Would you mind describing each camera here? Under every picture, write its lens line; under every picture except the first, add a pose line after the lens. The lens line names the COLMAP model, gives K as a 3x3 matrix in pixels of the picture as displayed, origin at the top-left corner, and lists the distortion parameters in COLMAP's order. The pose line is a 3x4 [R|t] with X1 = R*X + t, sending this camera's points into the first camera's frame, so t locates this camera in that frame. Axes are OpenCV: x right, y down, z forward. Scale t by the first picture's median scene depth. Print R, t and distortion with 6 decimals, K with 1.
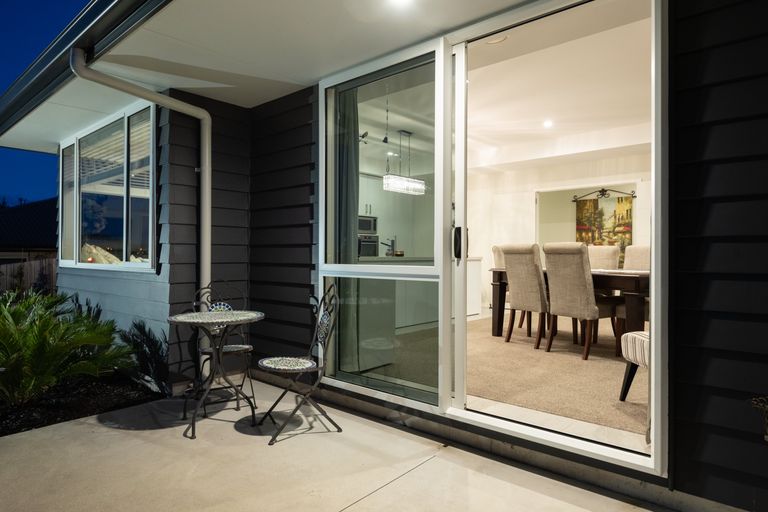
lens RADIAL K [[478.0, 0, 384.8], [0, 478.0, 258.4], [0, 0, 1]] dist [0.003283, 0.000444]
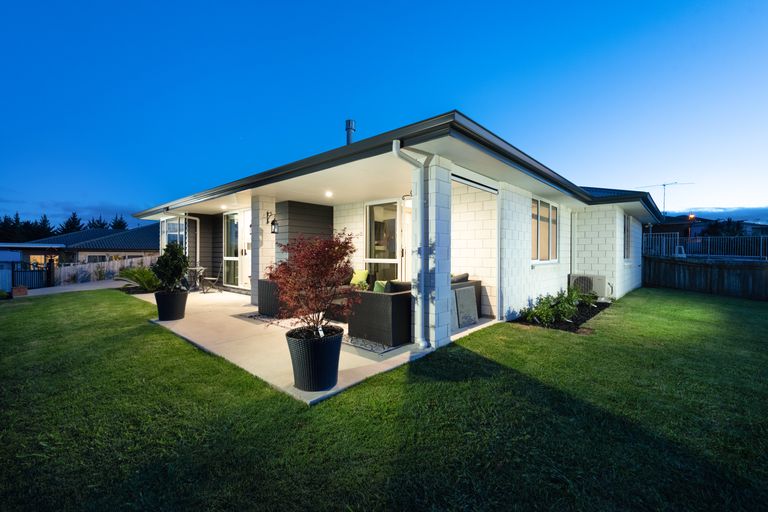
lens RADIAL K [[336.8, 0, 383.9], [0, 336.8, 257.6], [0, 0, 1]] dist [0.010569, -0.001313]
pose [[0.999926, -0.001710, -0.012064, 1.171158], [0.001812, 0.999962, 0.008483, -0.003440], [0.012049, -0.008504, 0.999891, -1.731567]]
